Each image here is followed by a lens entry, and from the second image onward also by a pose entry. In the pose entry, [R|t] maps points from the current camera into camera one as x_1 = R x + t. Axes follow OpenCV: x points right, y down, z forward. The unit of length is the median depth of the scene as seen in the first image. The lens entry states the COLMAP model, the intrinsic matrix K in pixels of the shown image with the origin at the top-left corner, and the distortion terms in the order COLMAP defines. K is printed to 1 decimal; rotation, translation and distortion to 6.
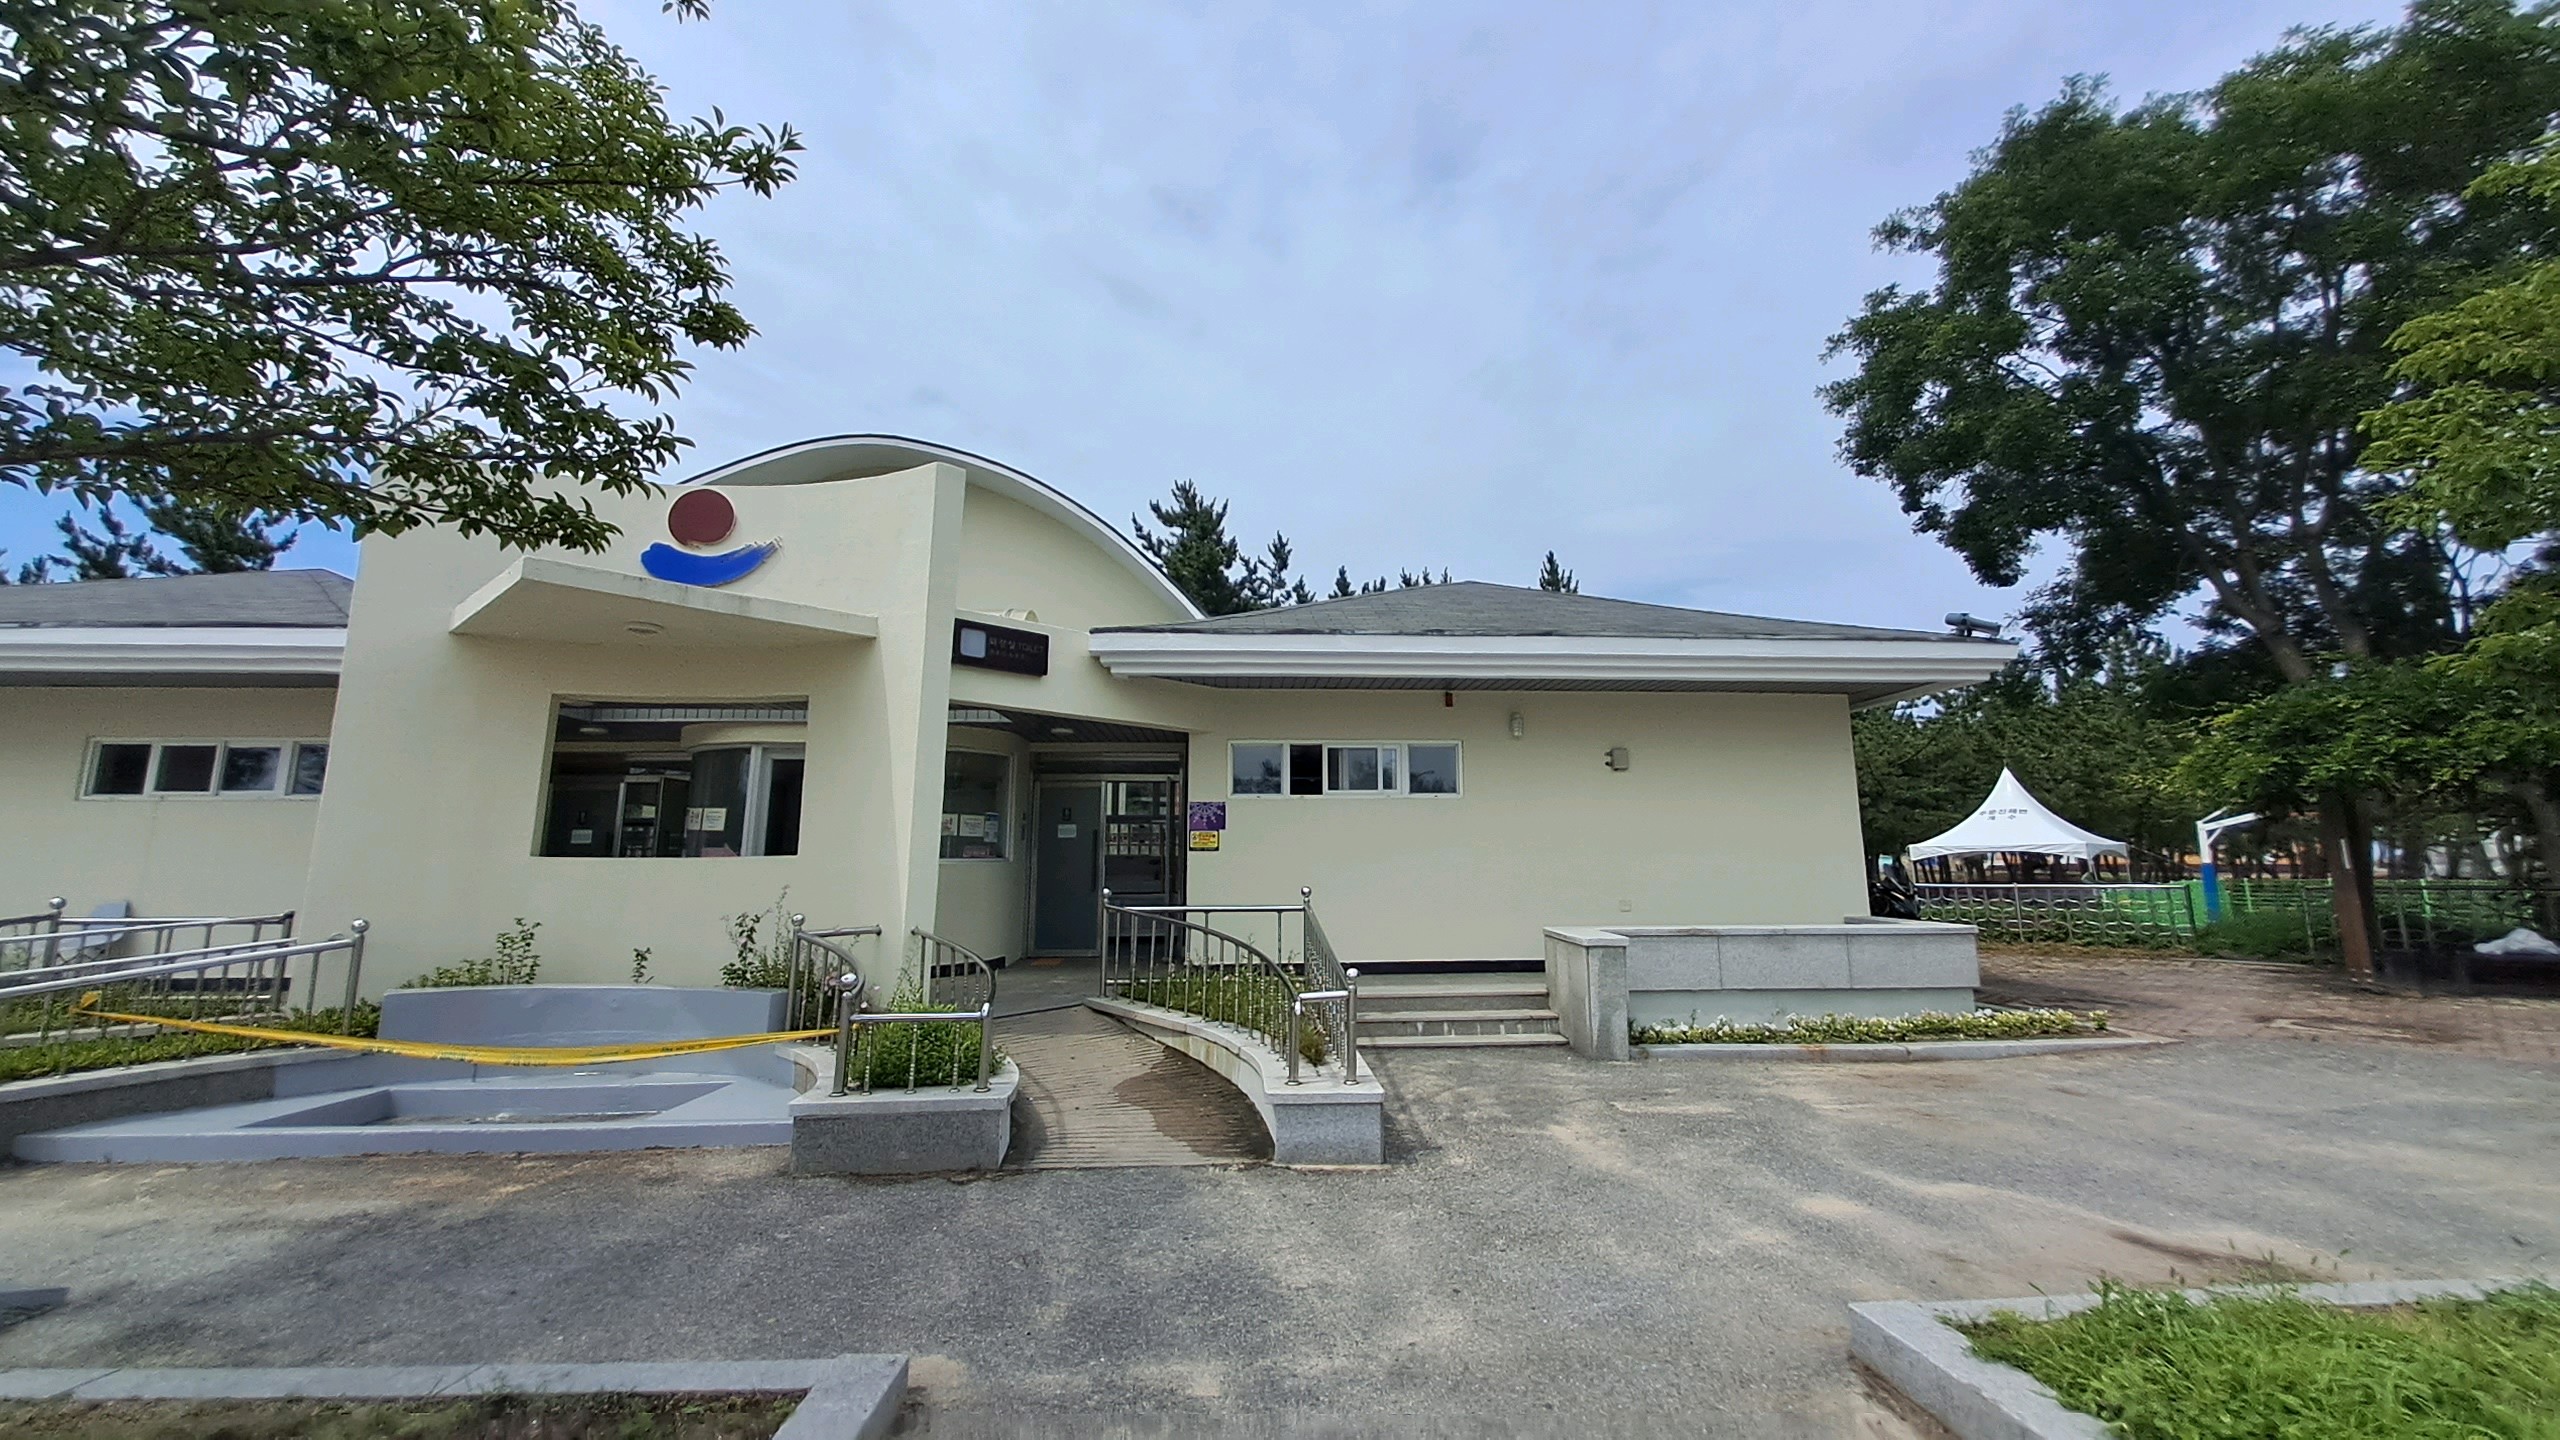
lens RADIAL K [[1046.2, 0, 1288.7], [0, 1046.2, 703.3], [0, 0, 1]] dist [0.010126, 0.001275]
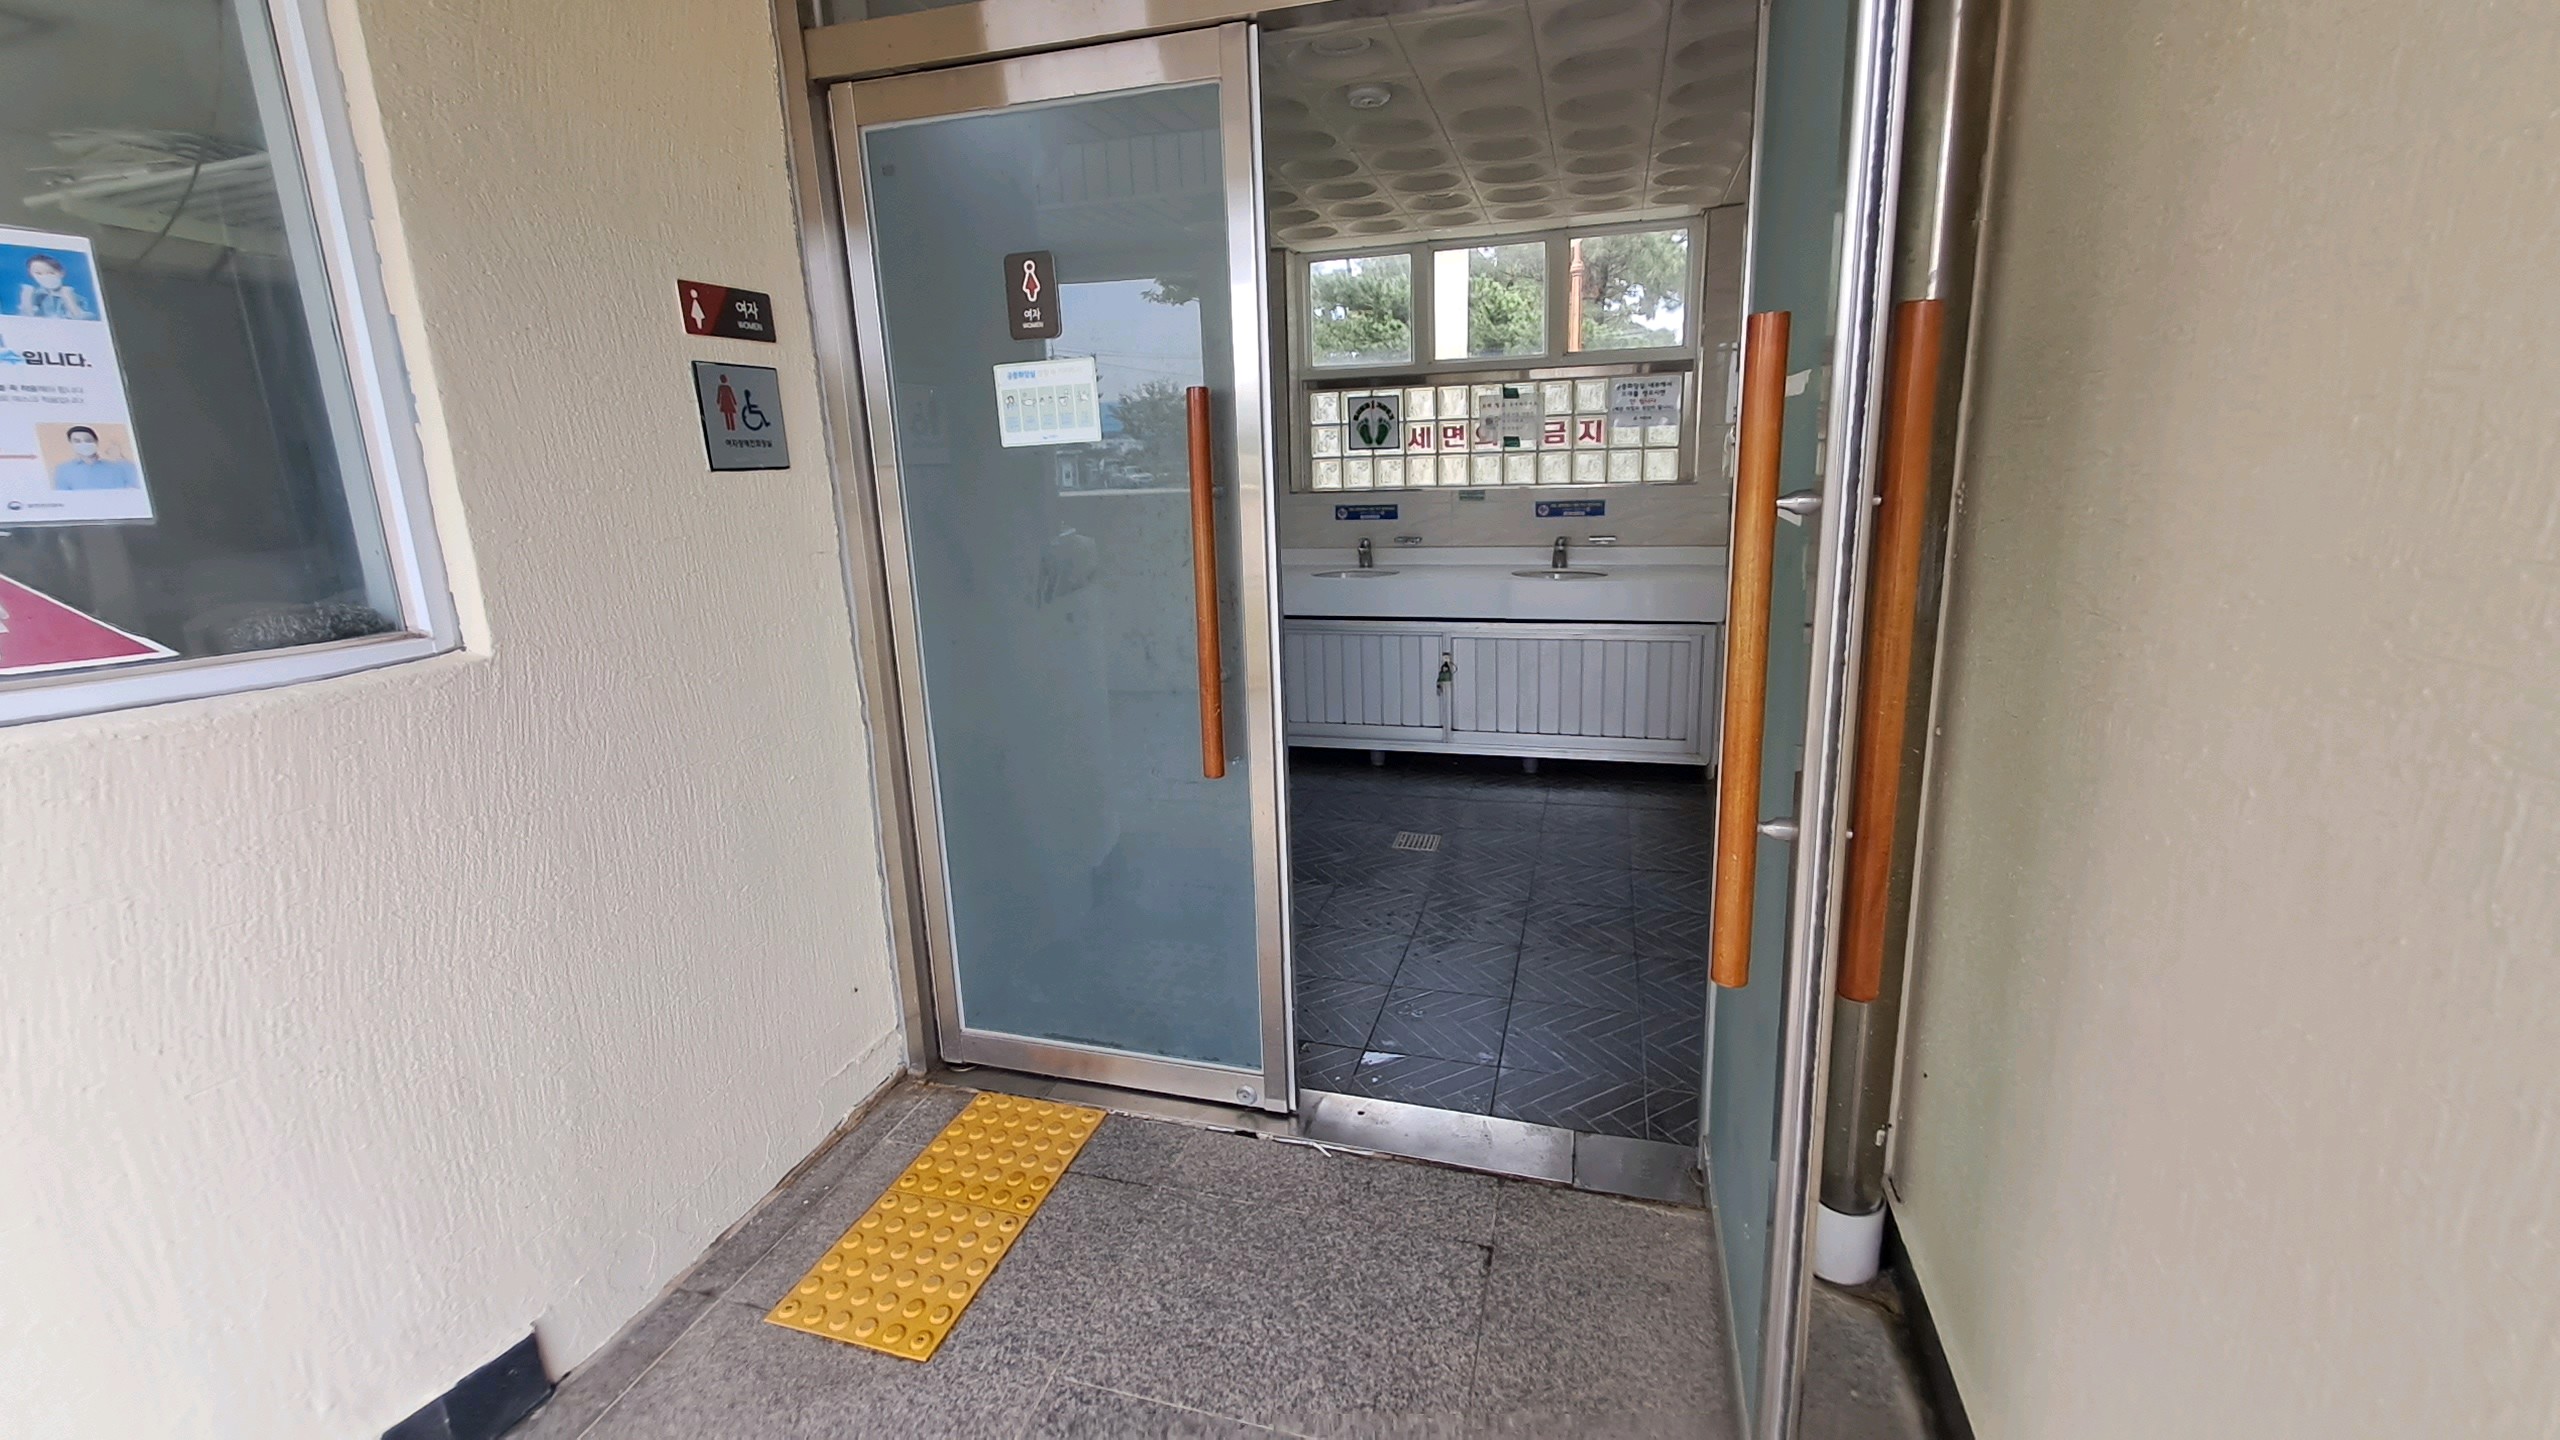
lens RADIAL K [[1046.2, 0, 1283.8], [0, 1046.2, 693.3], [0, 0, 1]] dist [0.010126, 0.001275]
pose [[0.941429, 0.047801, -0.333805, -0.171483], [0.075320, 0.935085, 0.346327, 0.158982], [0.328691, -0.351184, 0.876716, 1.213175]]
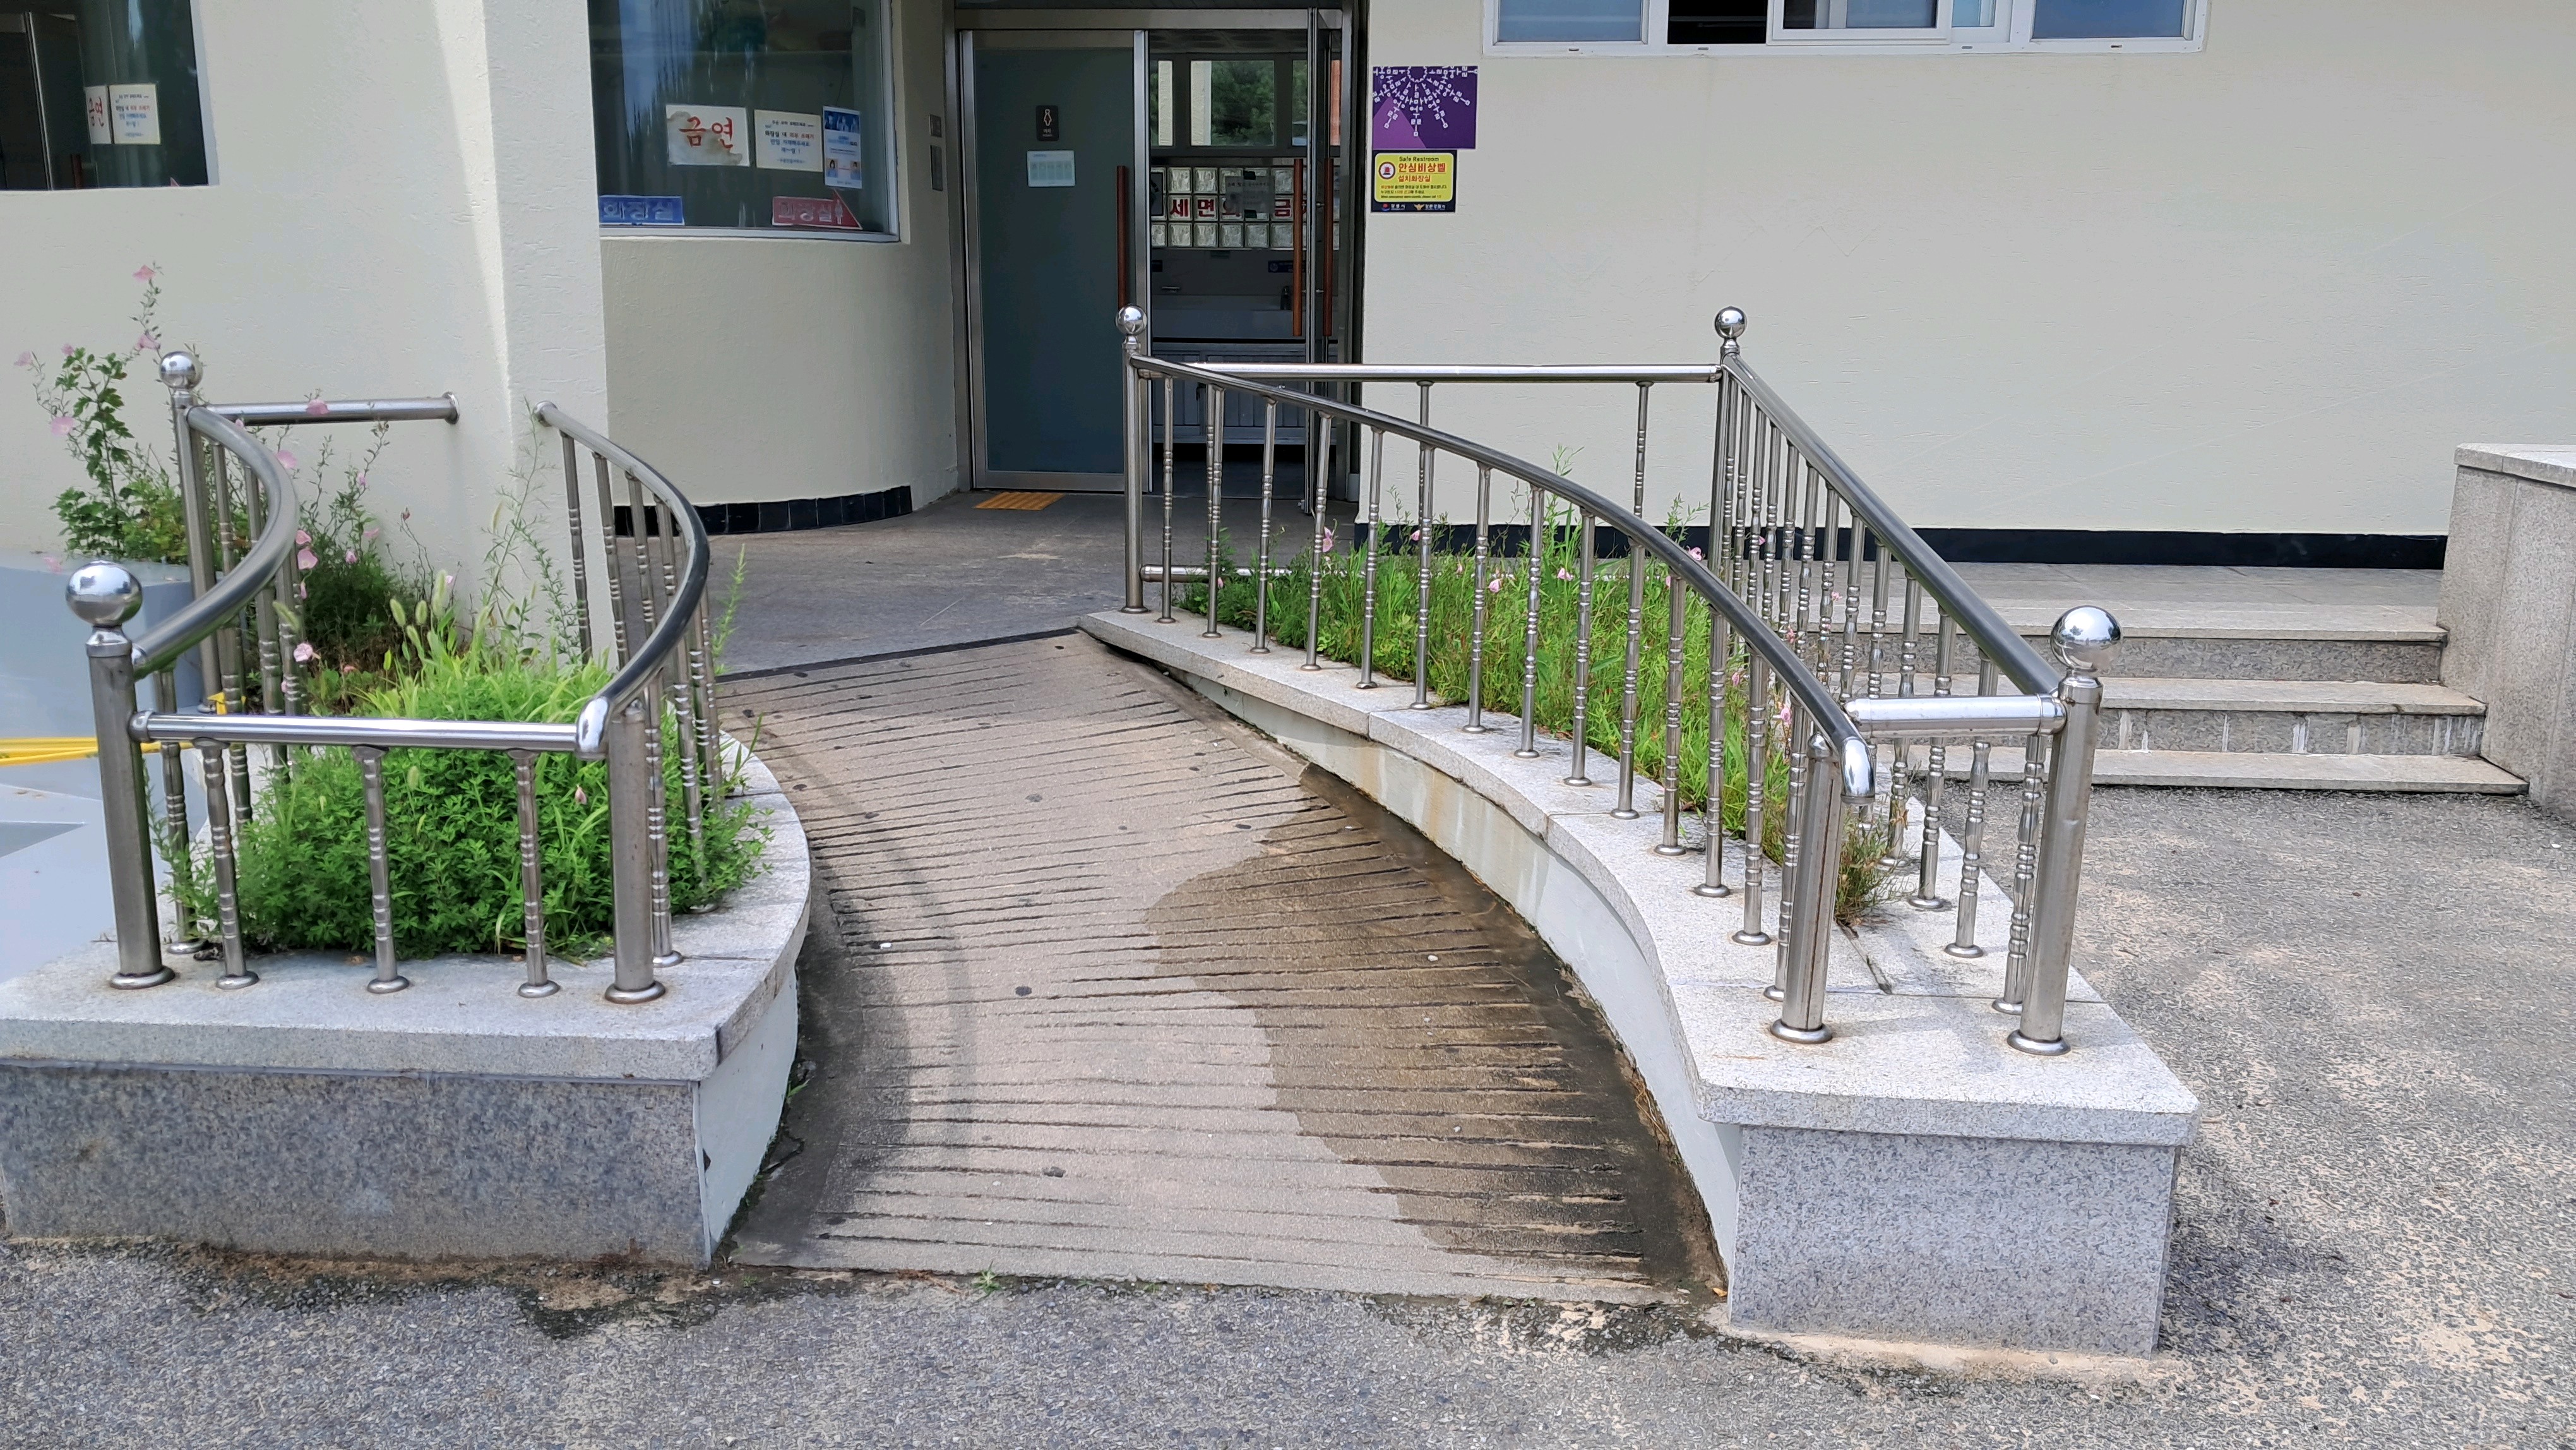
lens RADIAL K [[1977.0, 0, 1281.2], [0, 1977.0, 735.9], [0, 0, 1]] dist [0.024138, -0.000121]
pose [[0.991630, 0.040147, -0.122712, -0.045964], [0.006173, 0.934597, 0.355655, 0.086721], [0.128965, -0.353435, 0.926527, 0.393511]]
